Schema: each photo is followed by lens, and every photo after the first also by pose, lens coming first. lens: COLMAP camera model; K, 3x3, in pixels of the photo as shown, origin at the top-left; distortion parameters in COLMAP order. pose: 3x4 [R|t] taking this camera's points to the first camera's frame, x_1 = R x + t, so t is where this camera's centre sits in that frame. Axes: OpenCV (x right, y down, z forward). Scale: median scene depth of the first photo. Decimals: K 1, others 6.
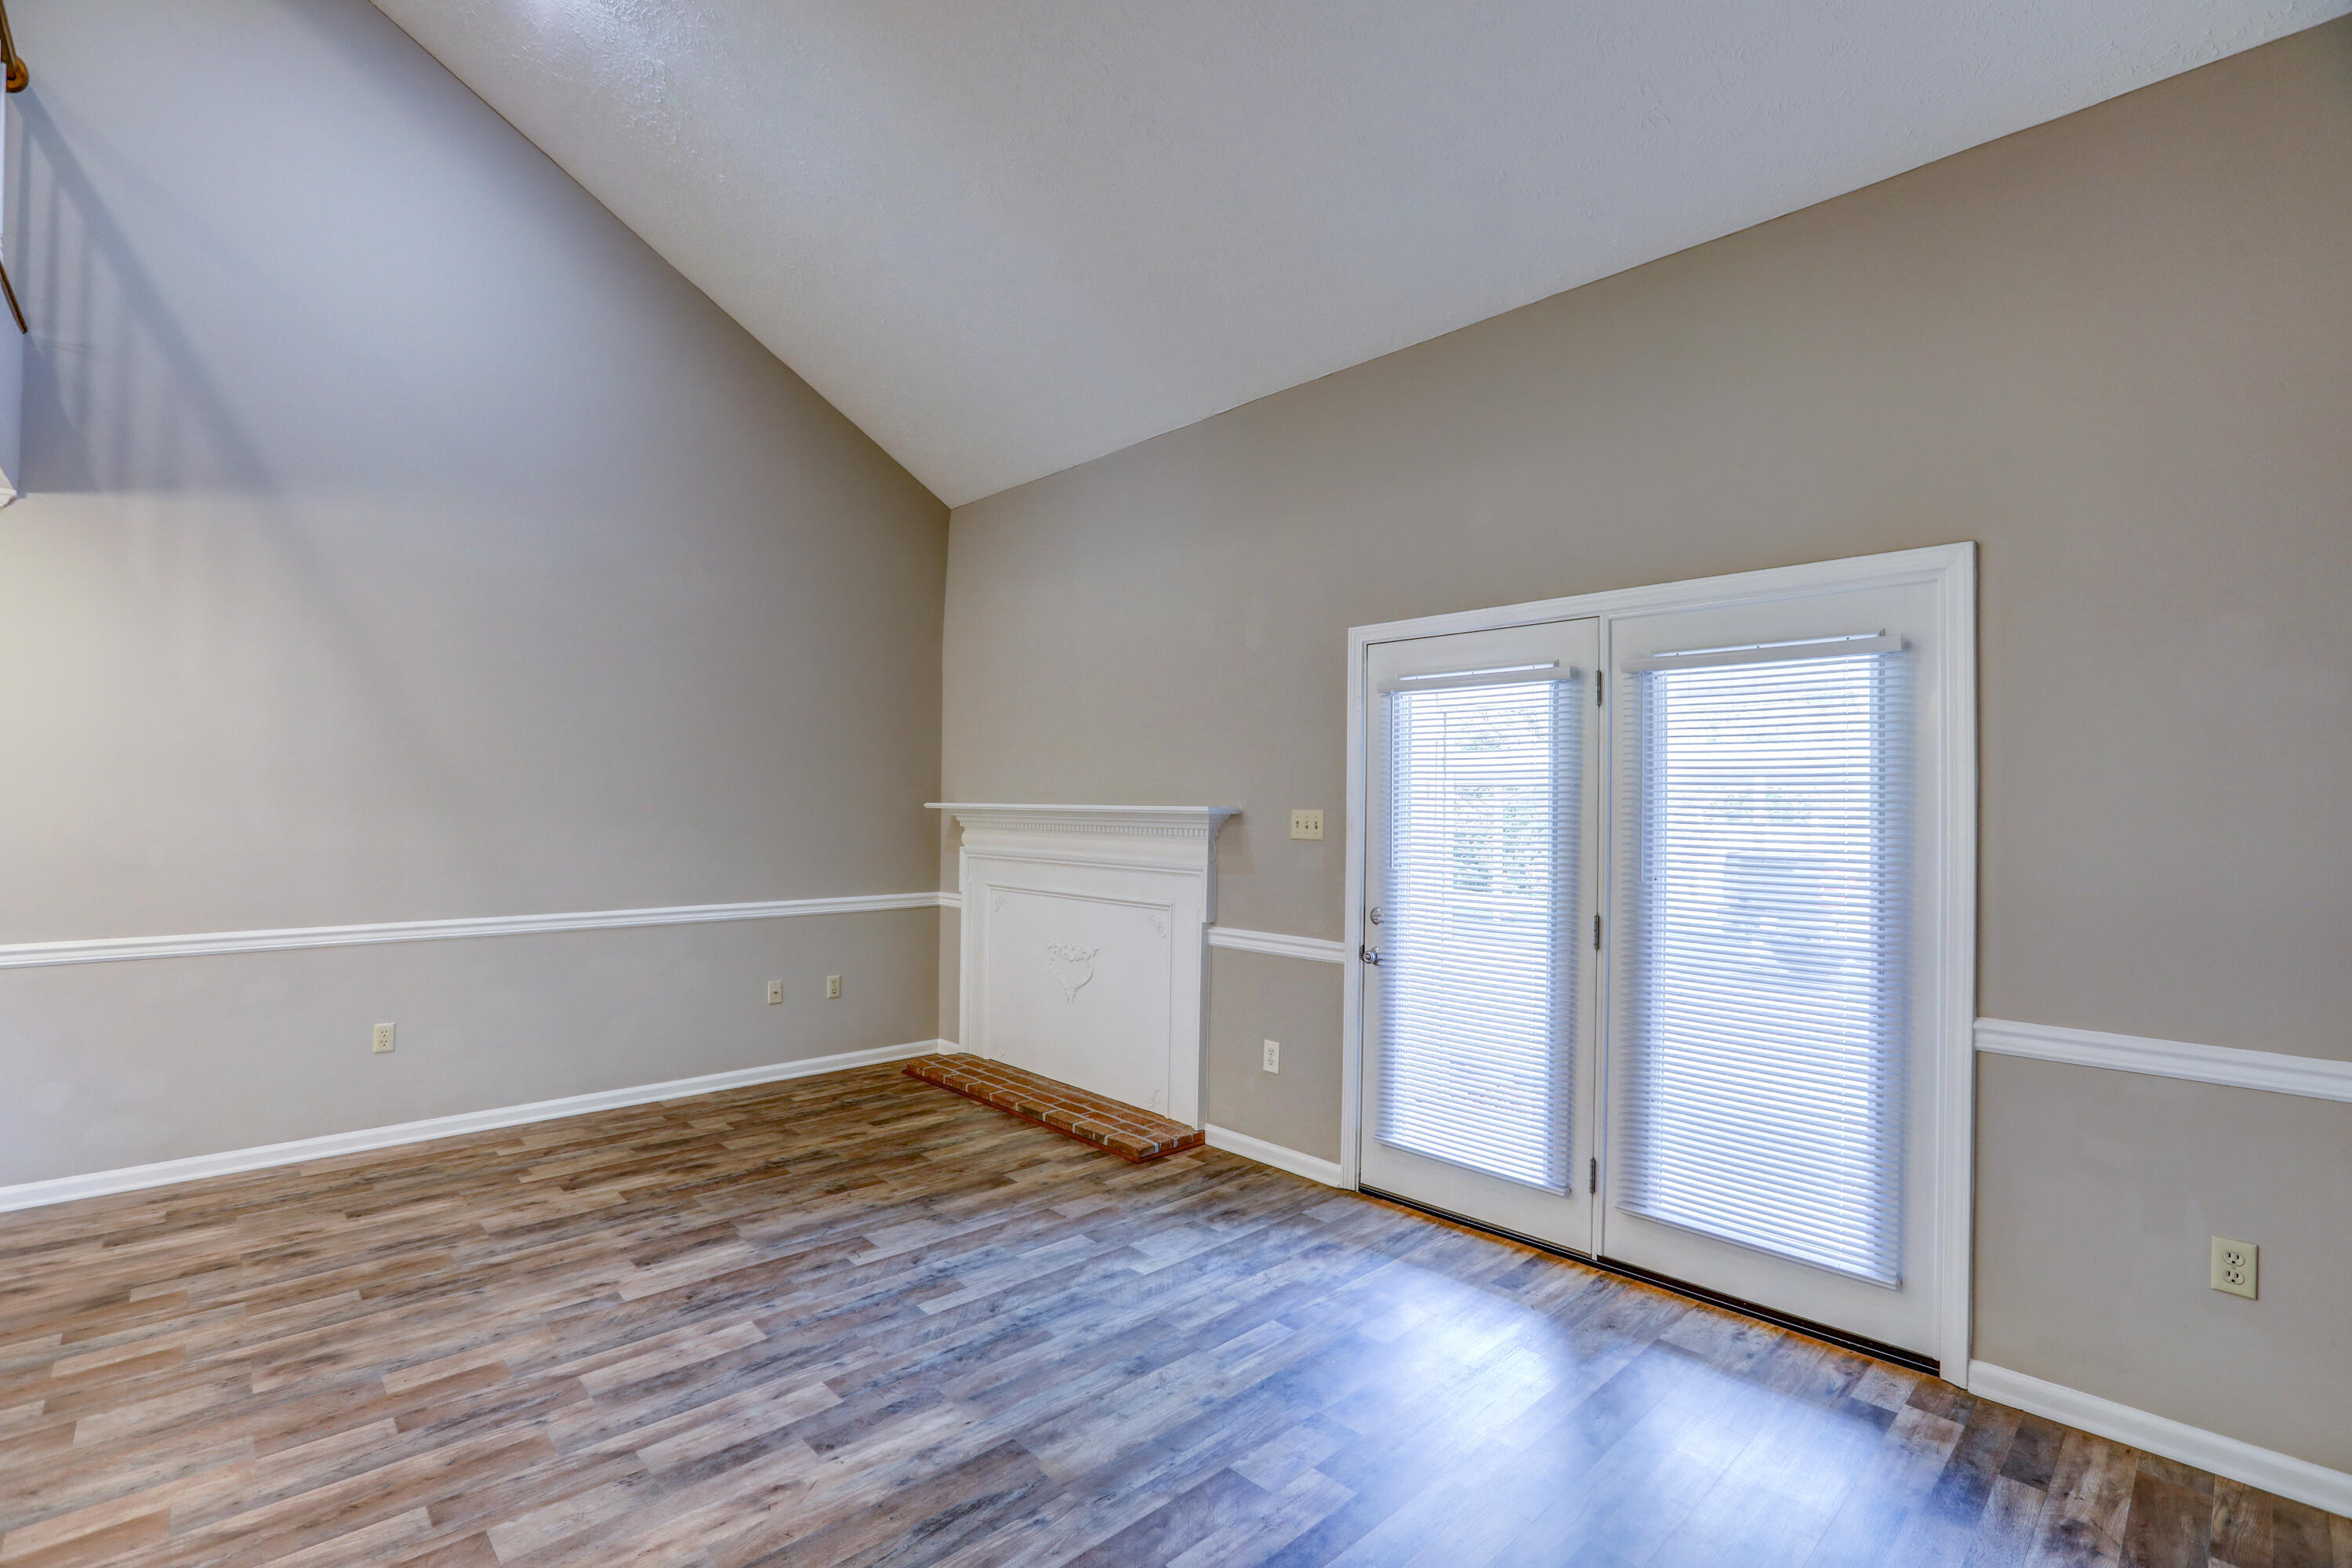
lens RADIAL K [[1066.1, 0, 1177.4], [0, 1066.1, 792.6], [0, 0, 1]] dist [-0.024688, 0.004010]
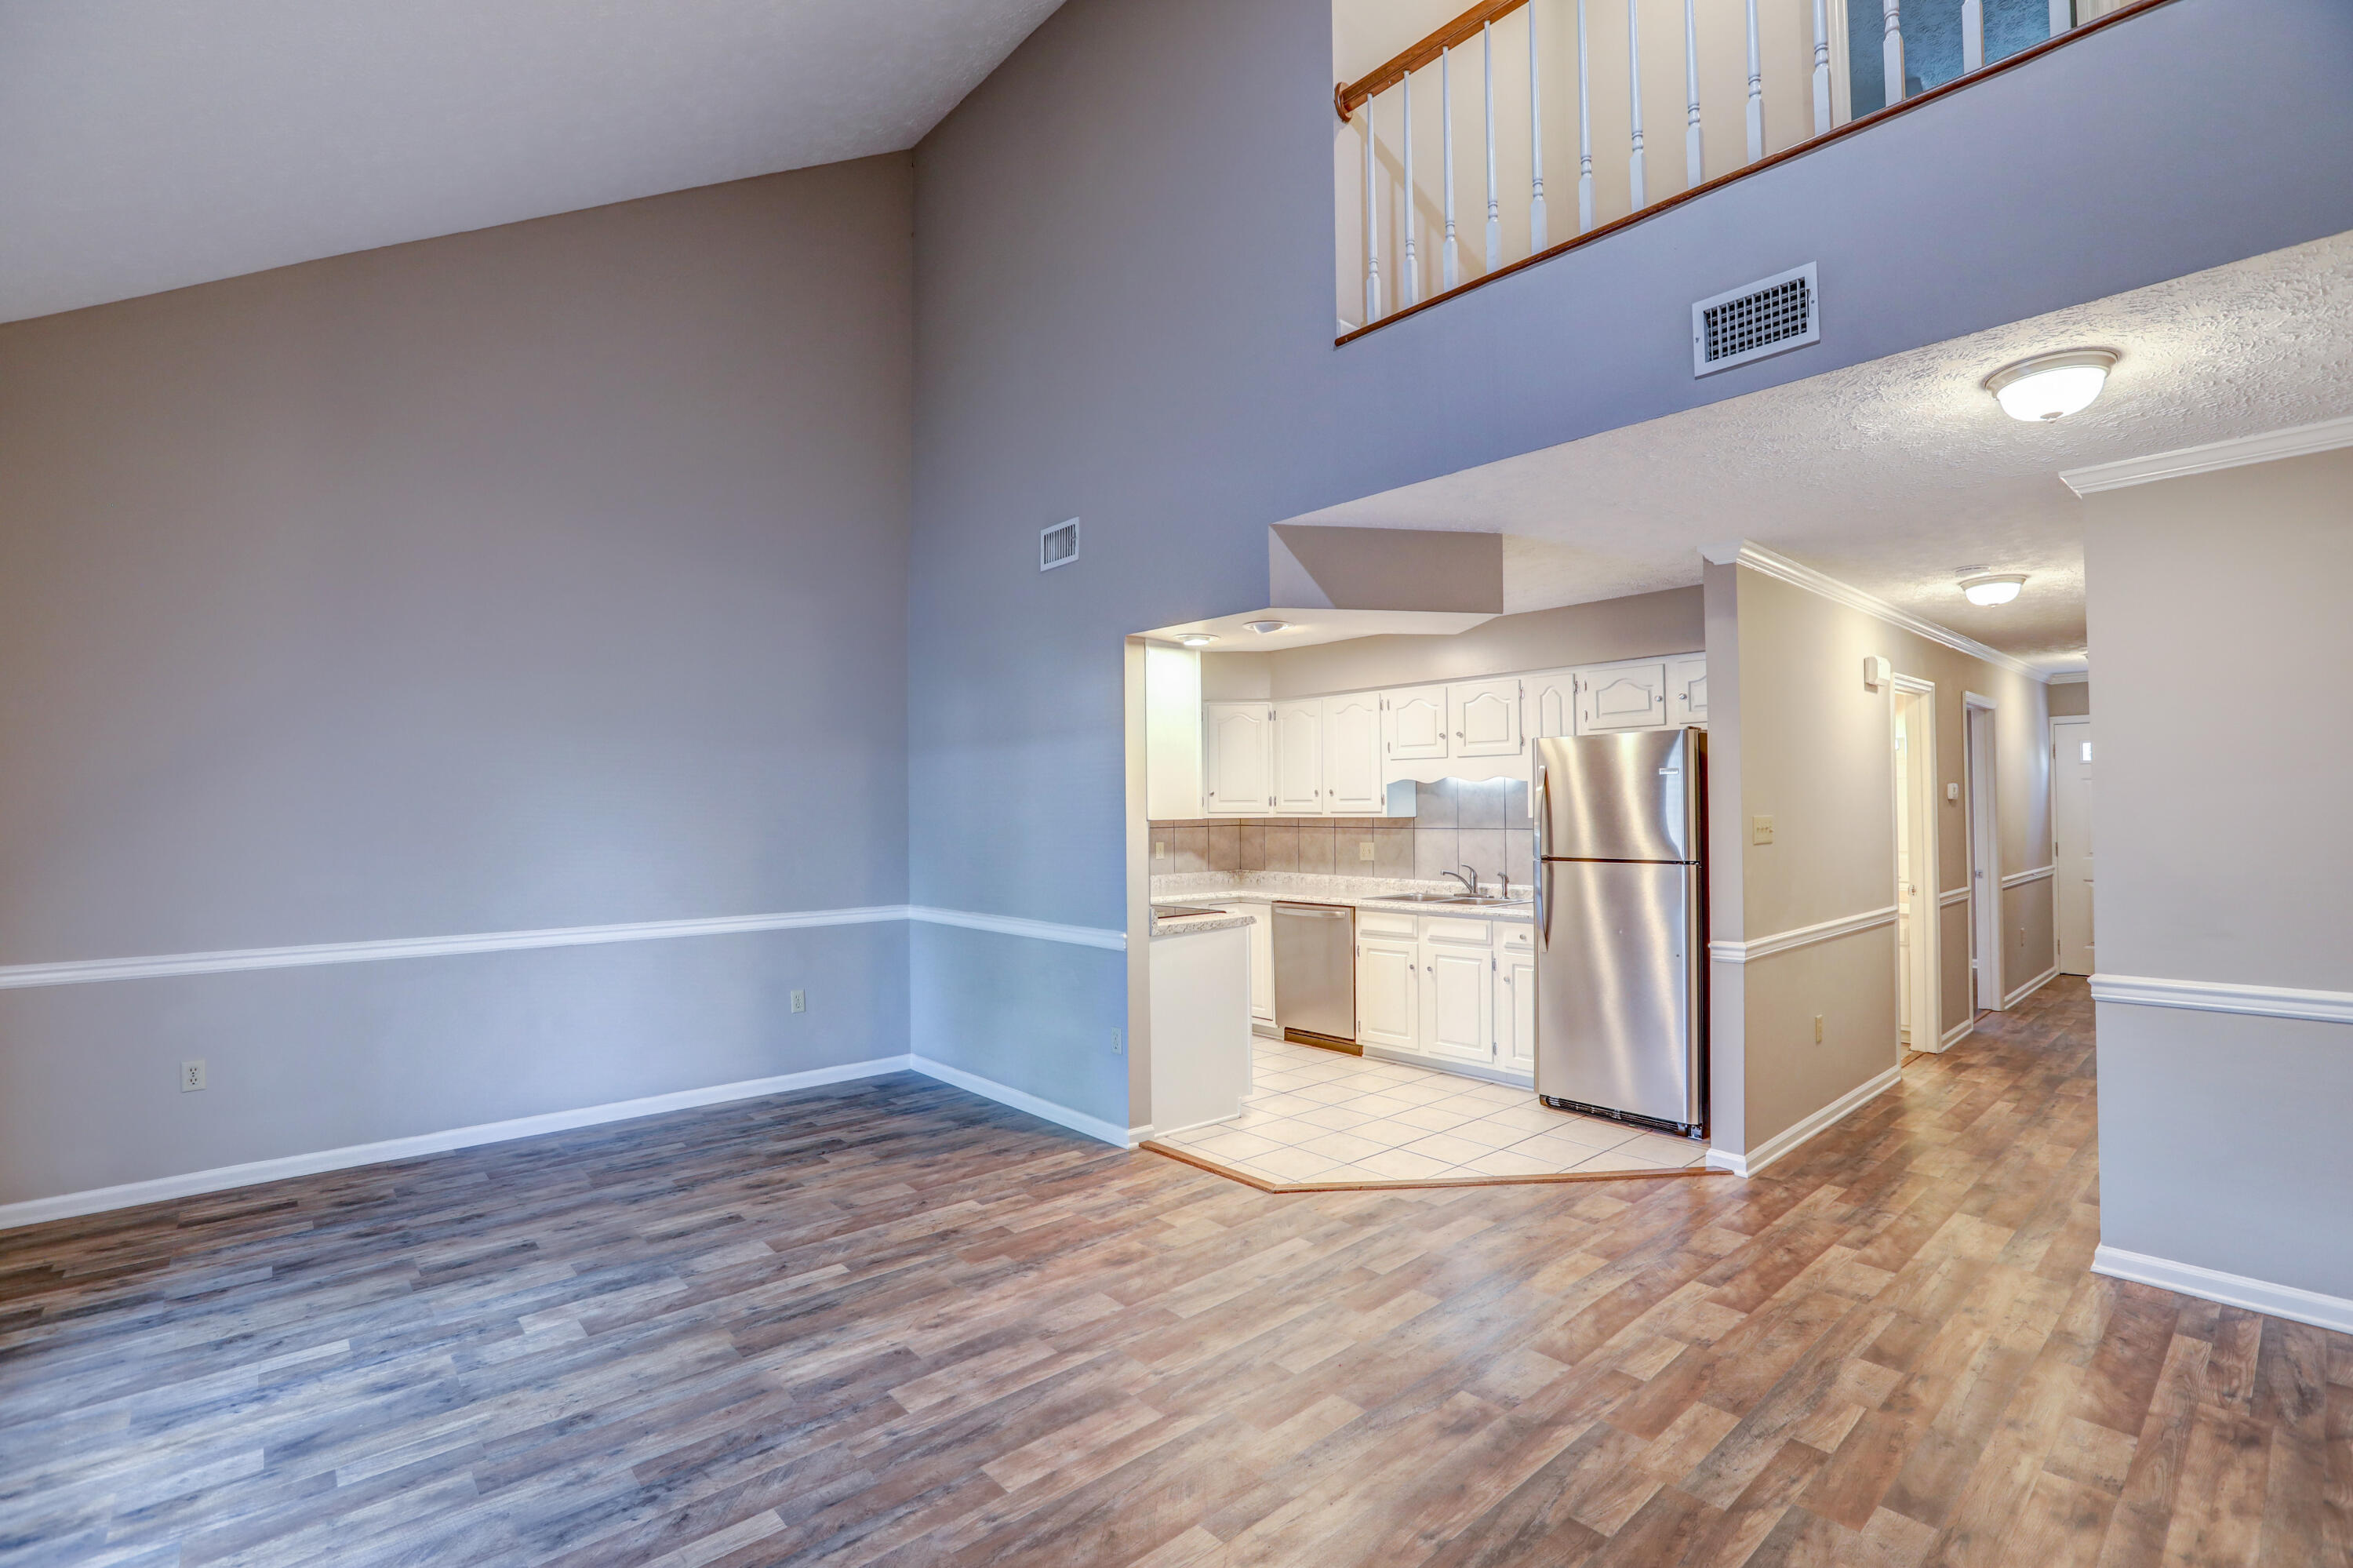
lens RADIAL K [[1066.6, 0, 1190.0], [0, 1066.6, 784.2], [0, 0, 1]] dist [-0.024688, 0.004010]
pose [[-0.999824, 0.001138, 0.018703, -0.623487], [0.000435, 0.999296, -0.037525, 0.017132], [-0.018732, -0.037510, -0.999121, 2.020217]]
